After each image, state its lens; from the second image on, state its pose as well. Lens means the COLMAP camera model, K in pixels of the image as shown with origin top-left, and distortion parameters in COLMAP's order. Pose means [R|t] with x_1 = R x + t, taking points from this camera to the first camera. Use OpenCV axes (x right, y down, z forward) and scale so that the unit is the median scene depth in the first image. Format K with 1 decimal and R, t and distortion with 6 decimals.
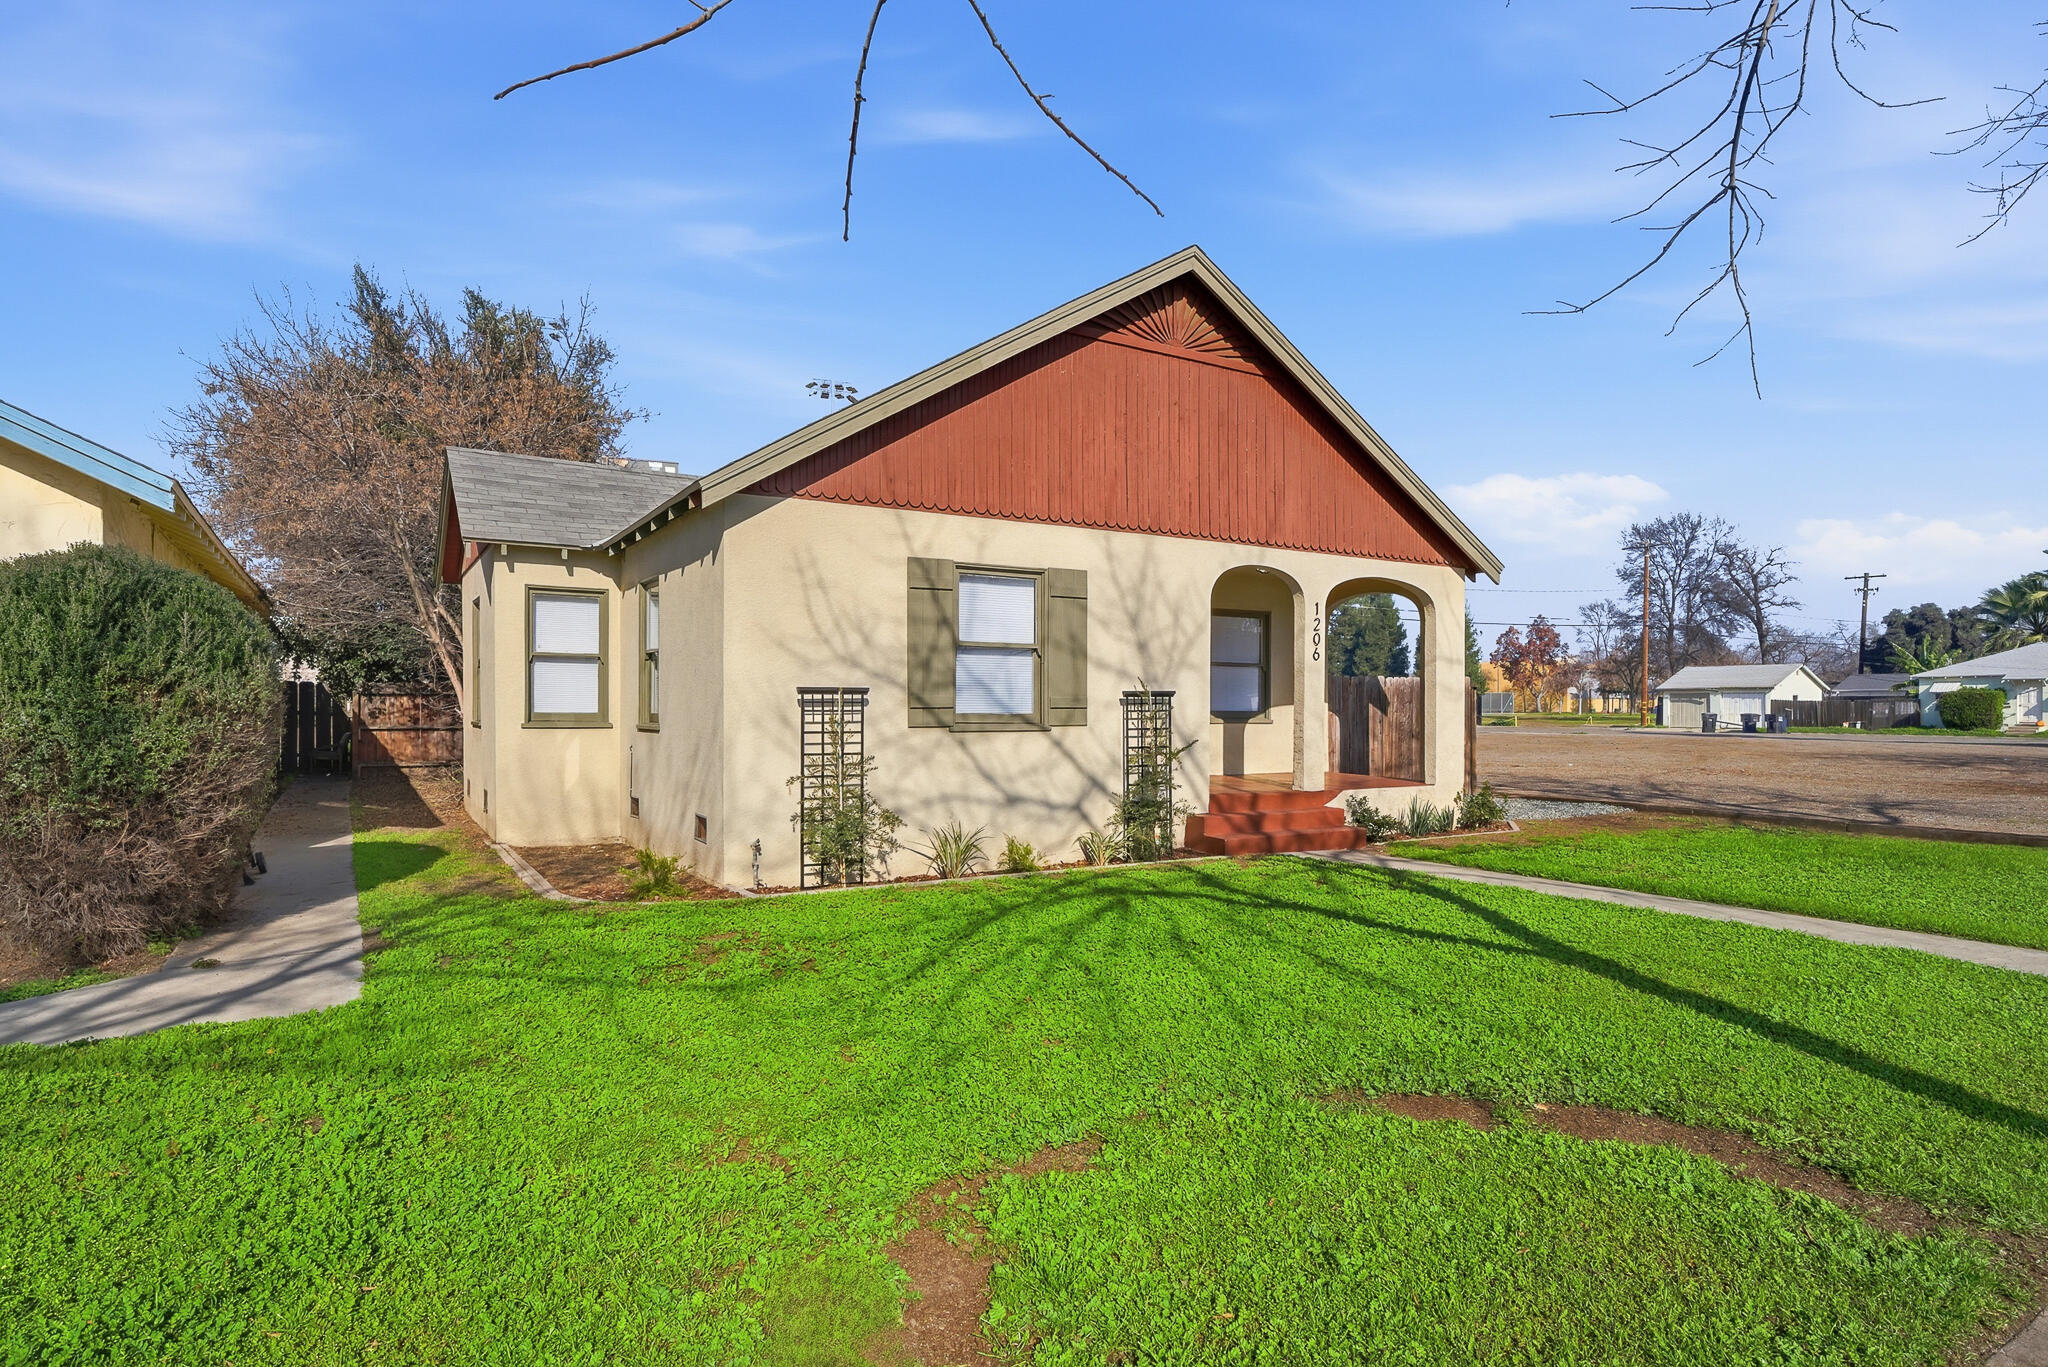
lens RADIAL K [[1069.4, 0, 1014.7], [0, 1069.4, 711.4], [0, 0, 1]] dist [-0.002227, -0.000617]
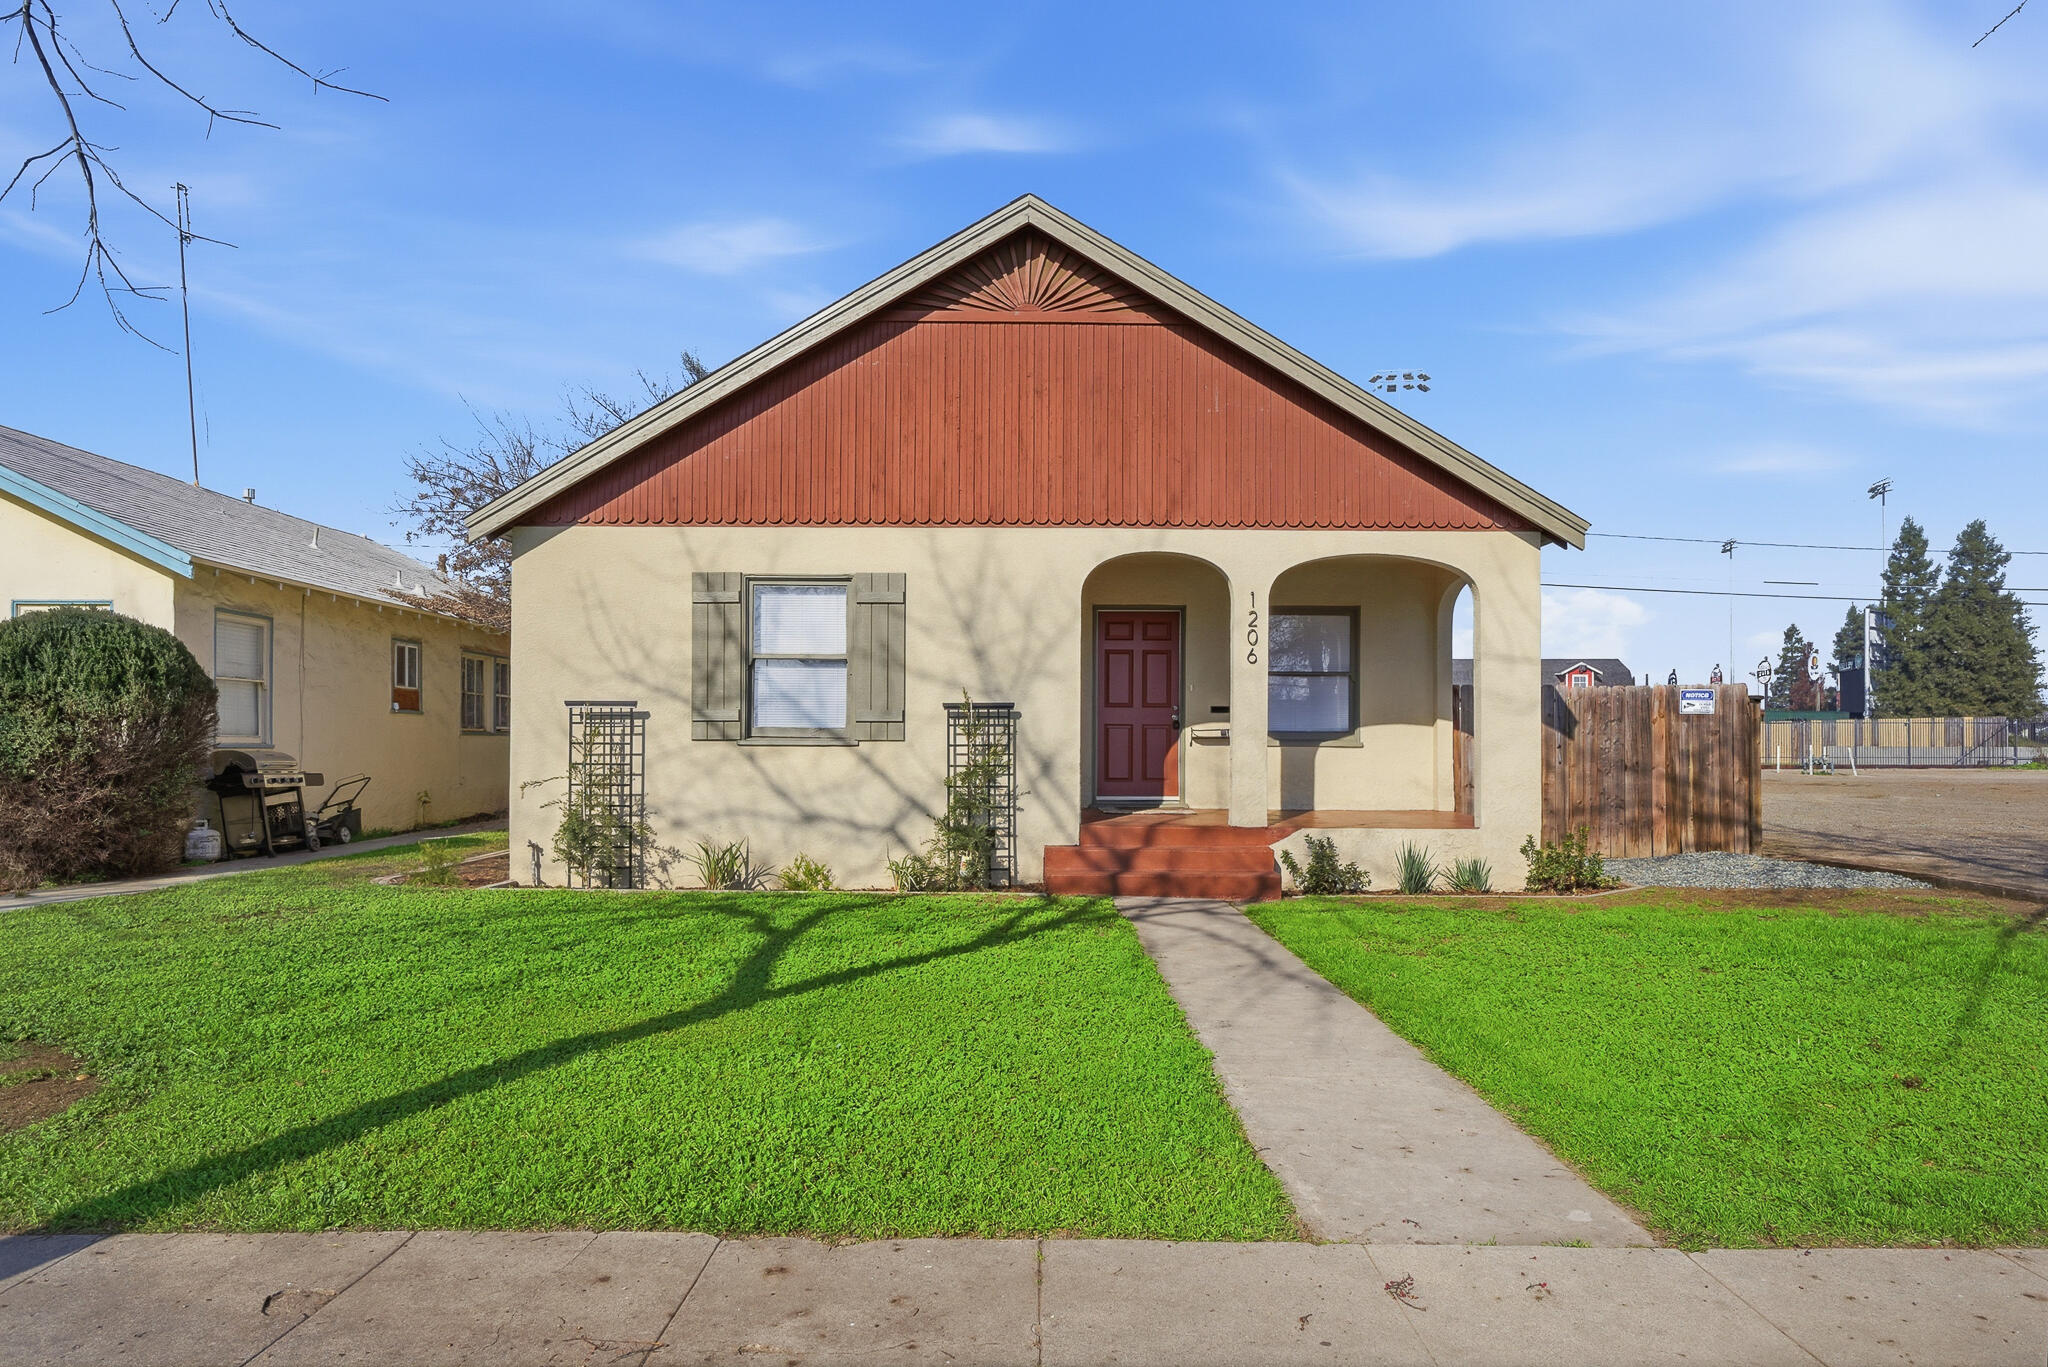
lens RADIAL K [[1179.9, 0, 1029.8], [0, 1179.9, 727.8], [0, 0, 1]] dist [0.003229, 0.001325]
pose [[0.860141, -0.004005, -0.510040, 0.676432], [-0.005170, 0.999849, -0.016570, 0.017883], [0.510029, 0.016889, 0.859991, 0.180120]]
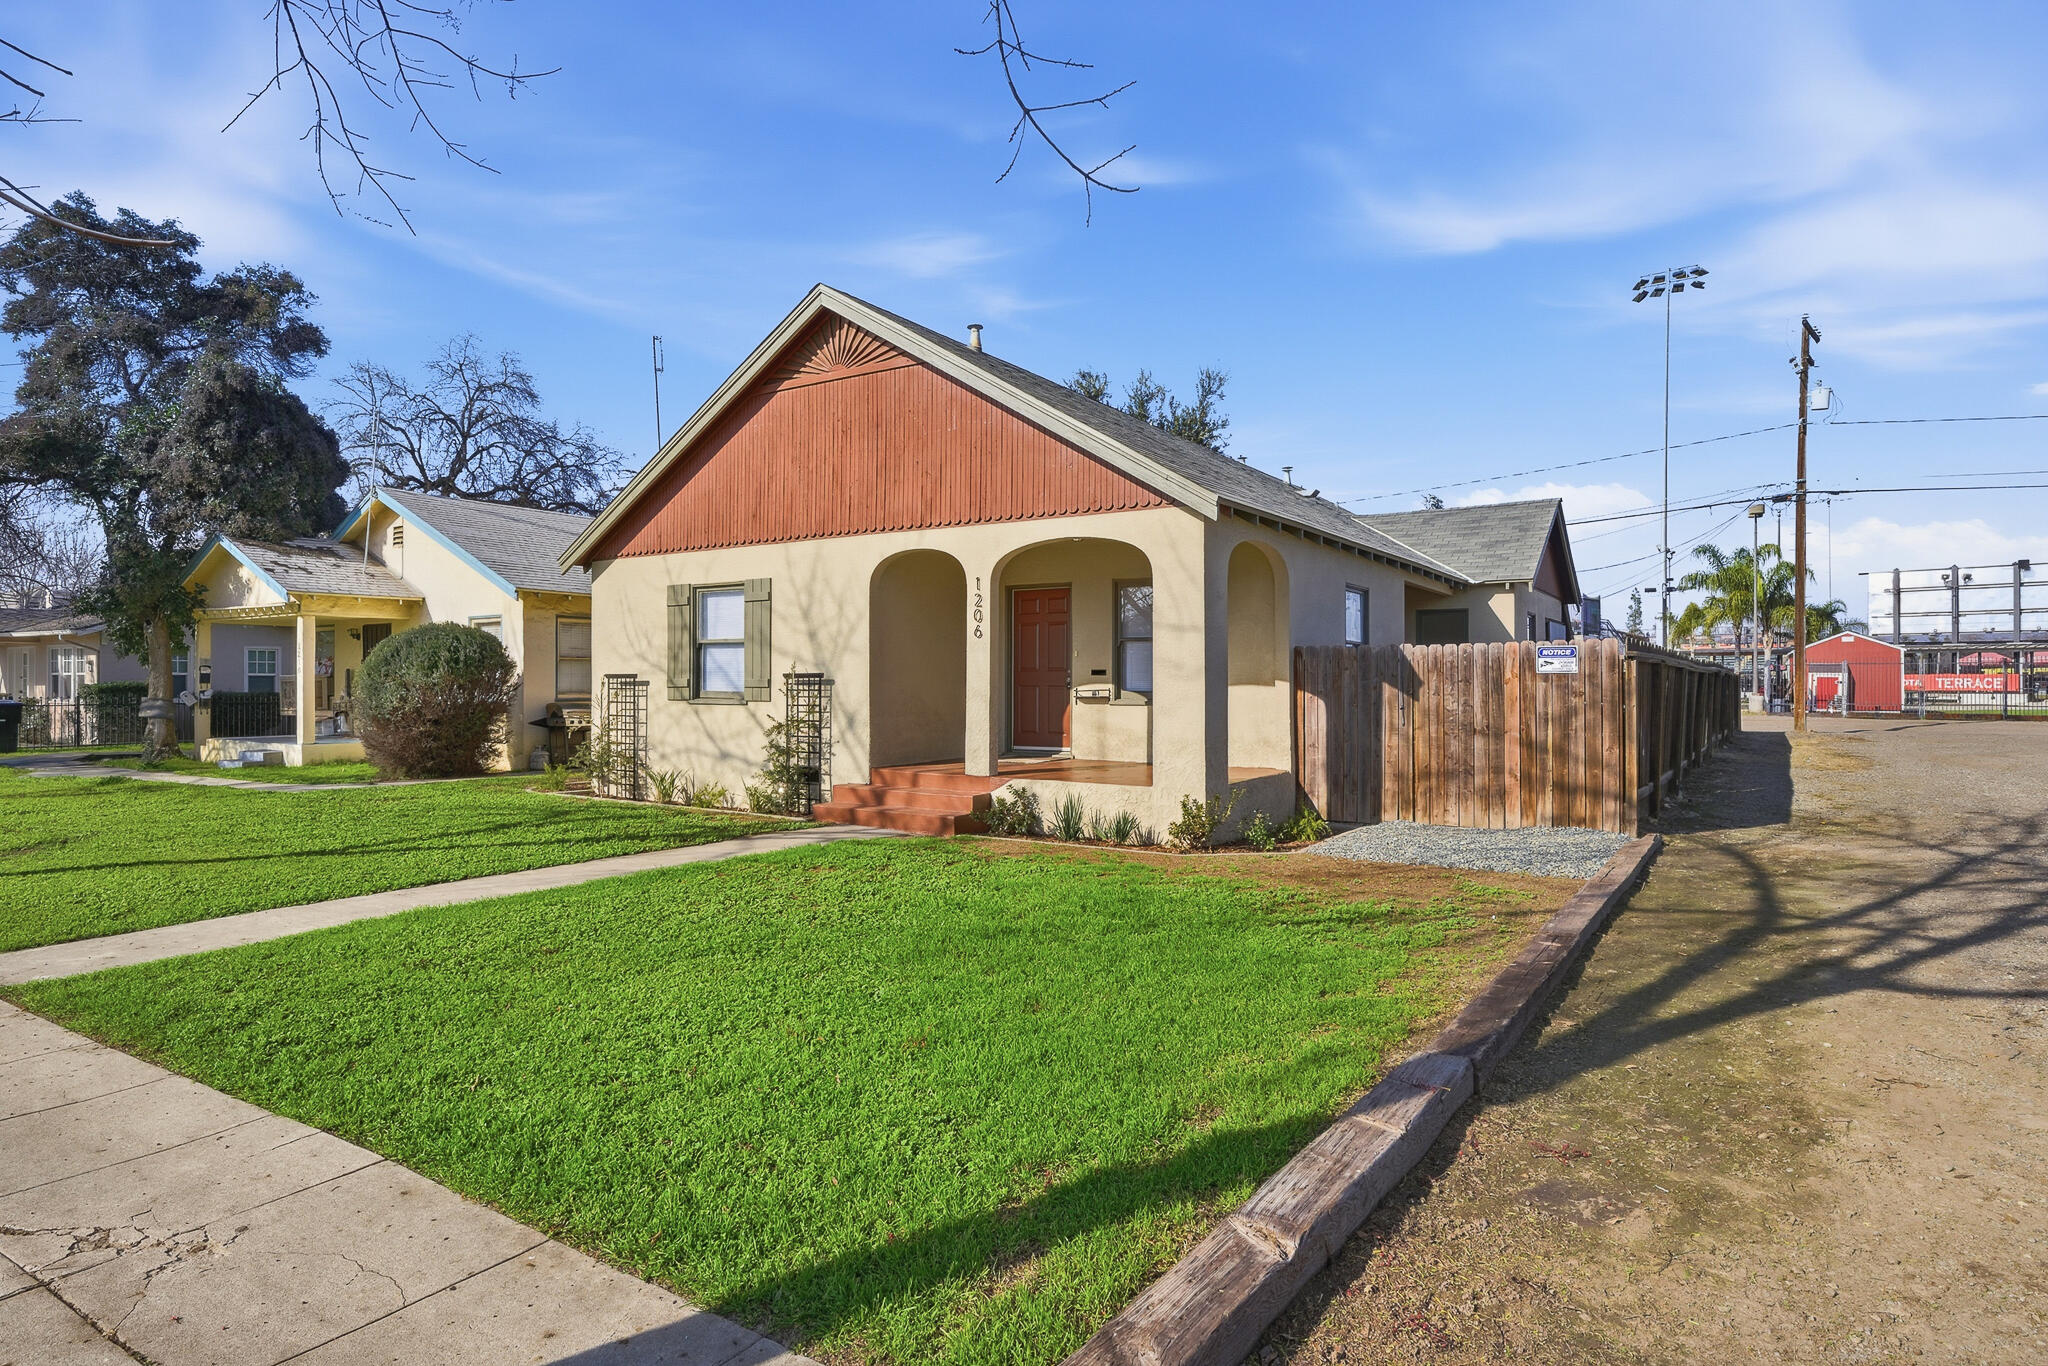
lens RADIAL K [[1145.6, 0, 1023.6], [0, 1145.6, 689.9], [0, 0, 1]] dist [-0.001060, 0.000757]
pose [[0.433152, 0.004023, -0.901312, 1.399997], [-0.004798, 0.999986, 0.002157, -0.004640], [0.901308, 0.003390, 0.433165, 0.680619]]
